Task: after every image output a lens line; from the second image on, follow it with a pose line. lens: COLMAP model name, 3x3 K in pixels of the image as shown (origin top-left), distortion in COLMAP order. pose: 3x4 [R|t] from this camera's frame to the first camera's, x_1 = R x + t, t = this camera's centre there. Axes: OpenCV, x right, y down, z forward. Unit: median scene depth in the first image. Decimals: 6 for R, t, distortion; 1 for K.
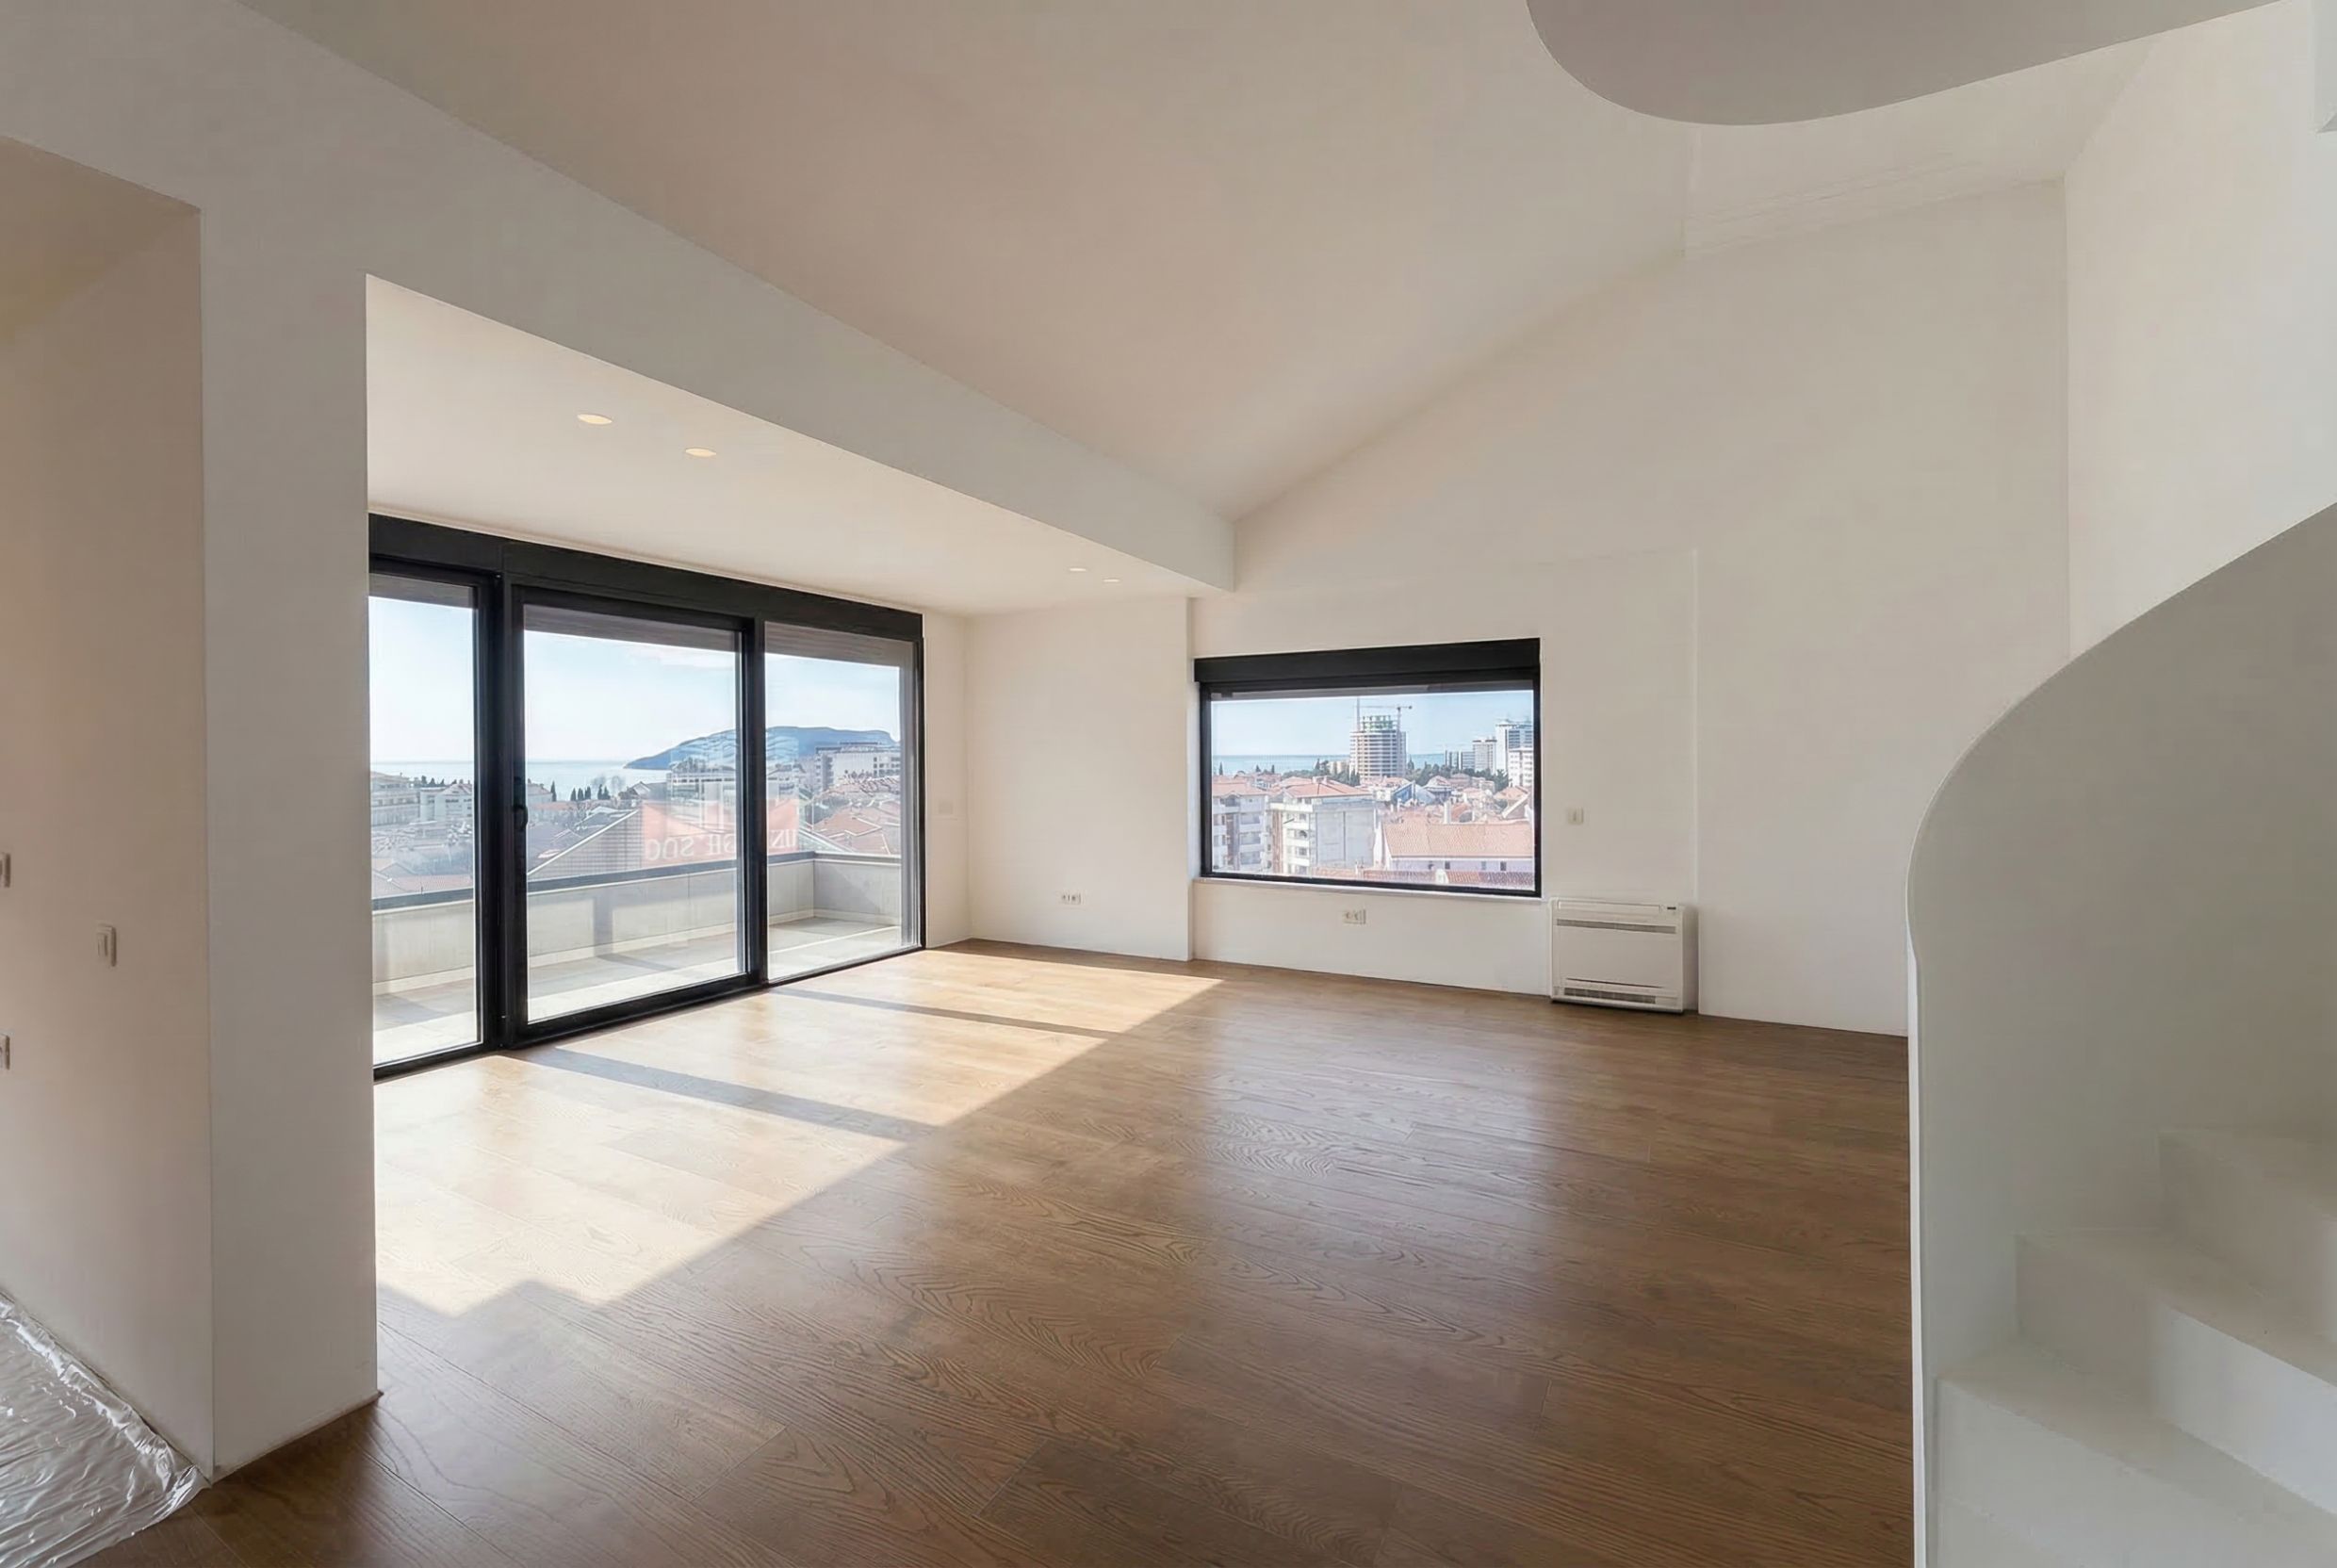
lens RADIAL K [[974.2, 0, 1138.6], [0, 974.2, 772.8], [0, 0, 1]] dist [0.013146, 0.000061]
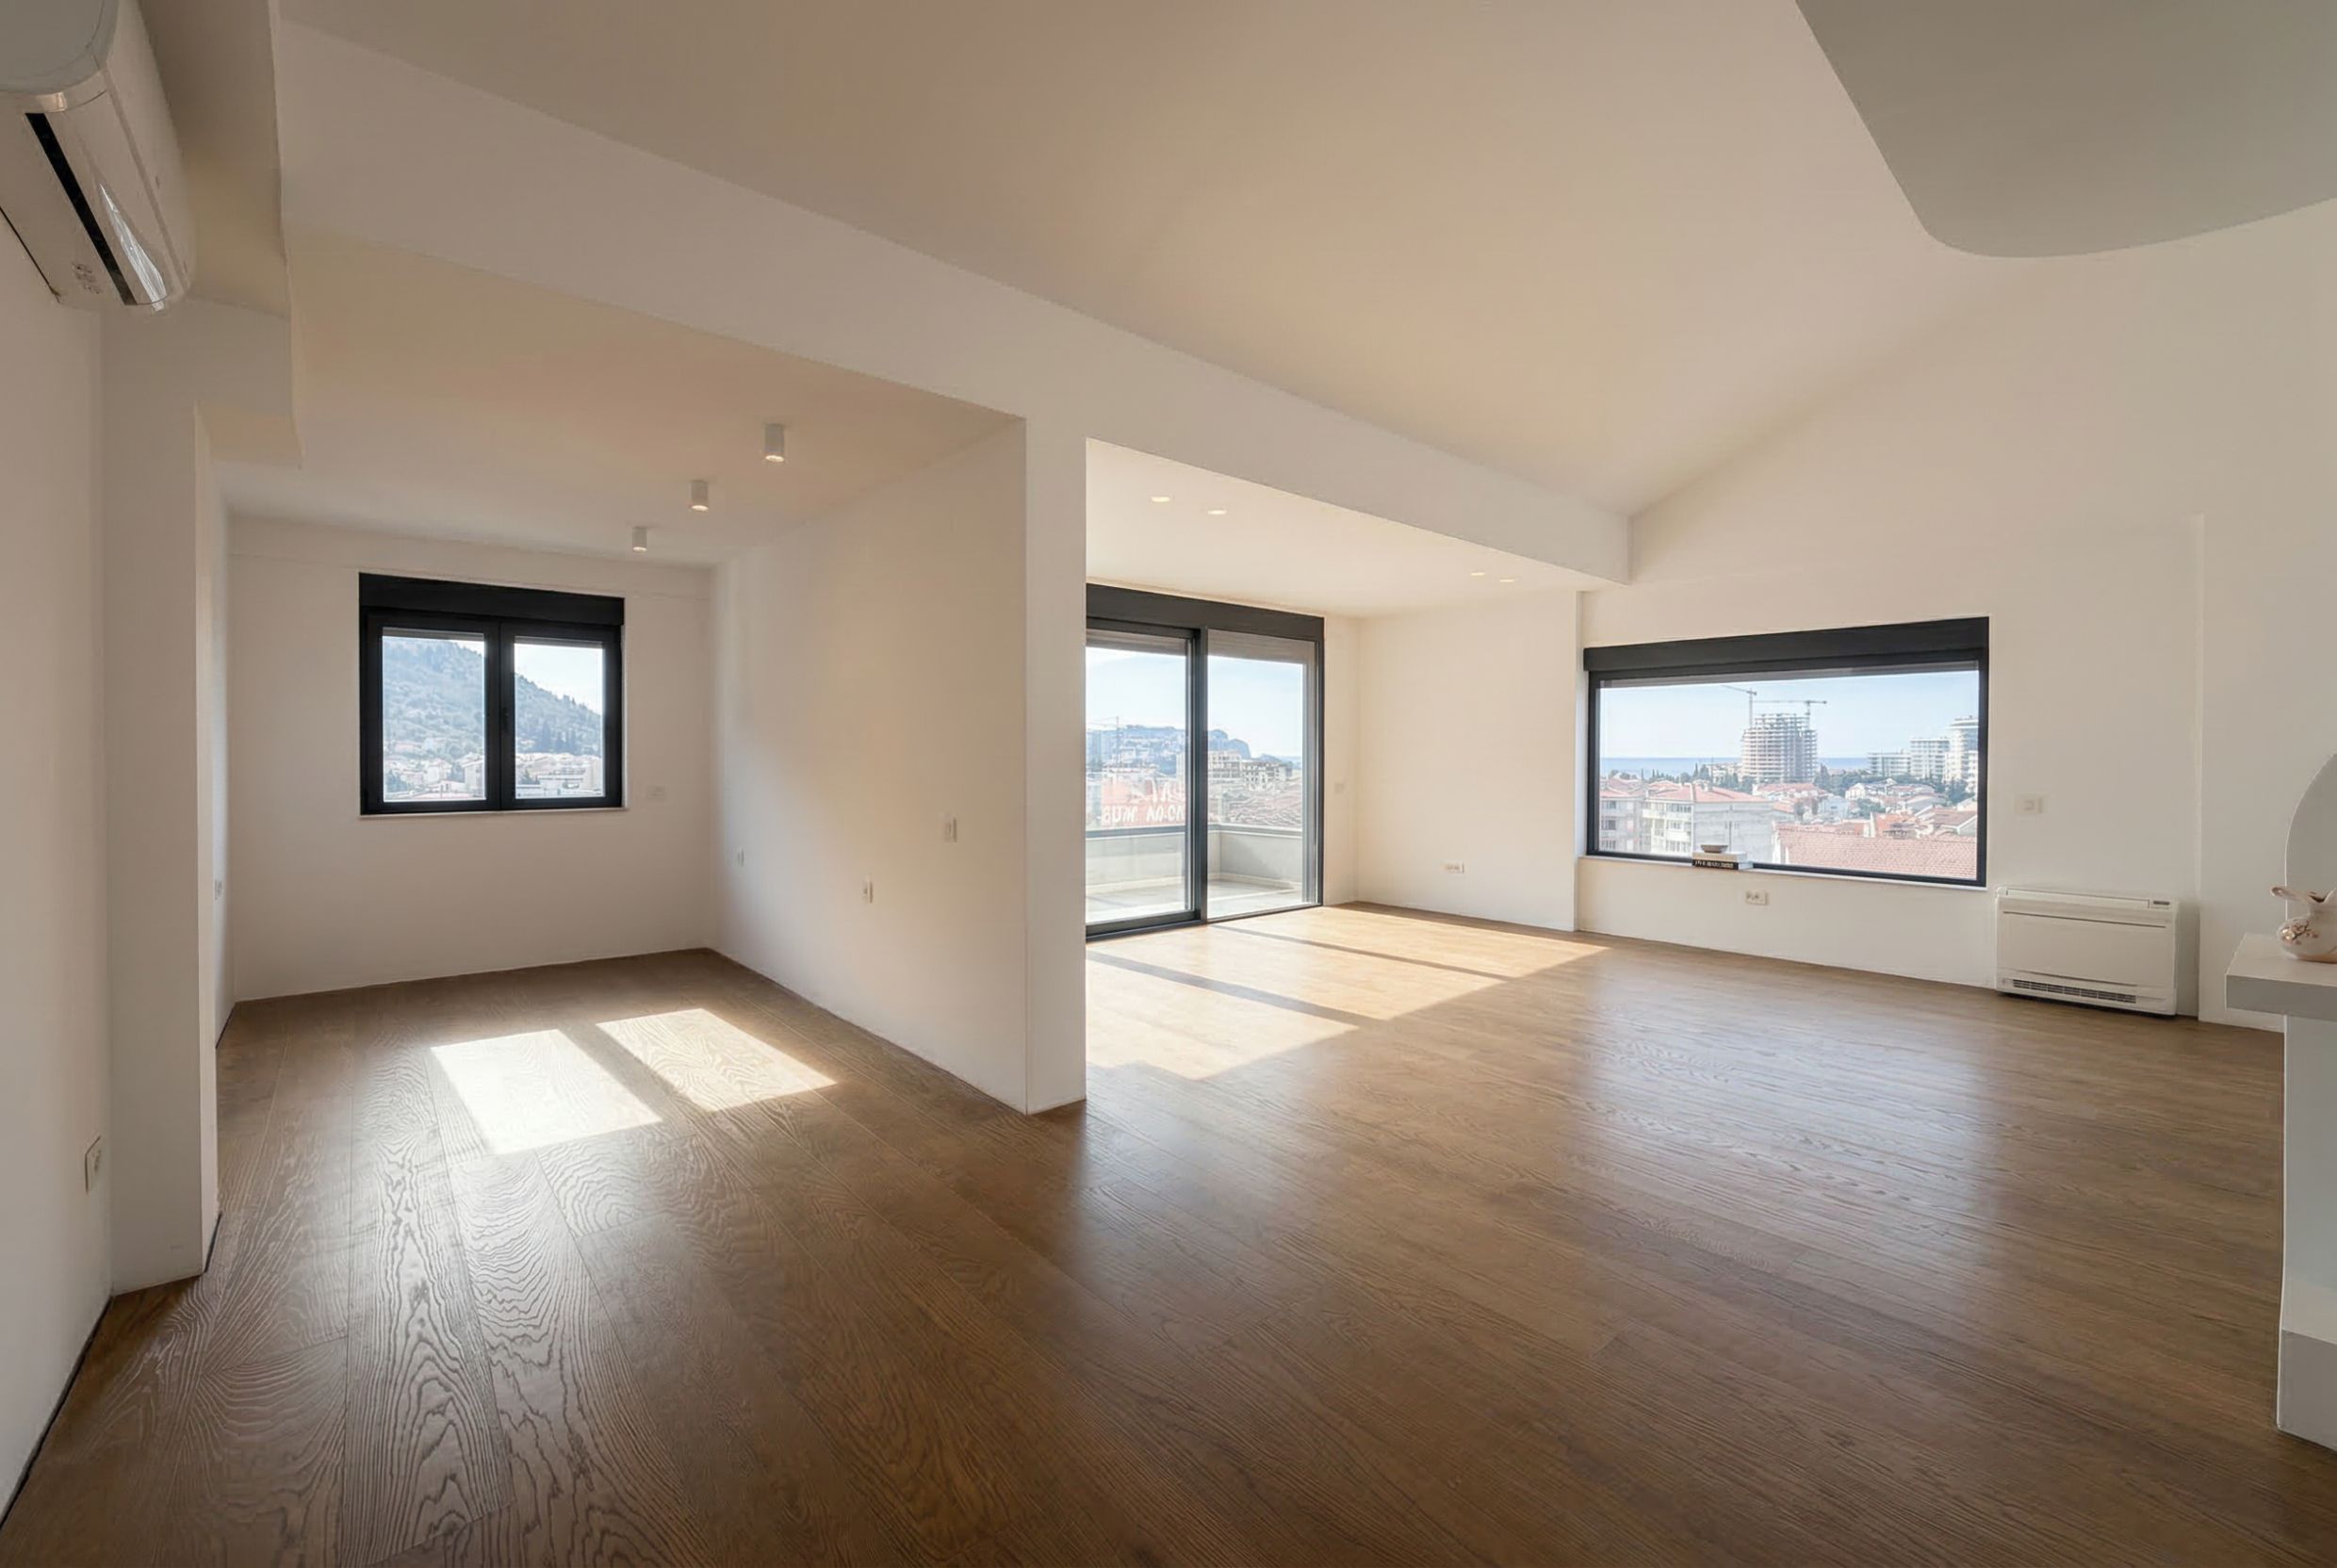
lens RADIAL K [[985.1, 0, 1107.4], [0, 985.1, 762.6], [0, 0, 1]] dist [0.003789, 0.000801]
pose [[0.937014, 0.009813, -0.349153, -0.058576], [-0.013236, 0.999885, -0.007419, 0.024333], [0.349040, 0.011573, 0.937036, -0.214240]]
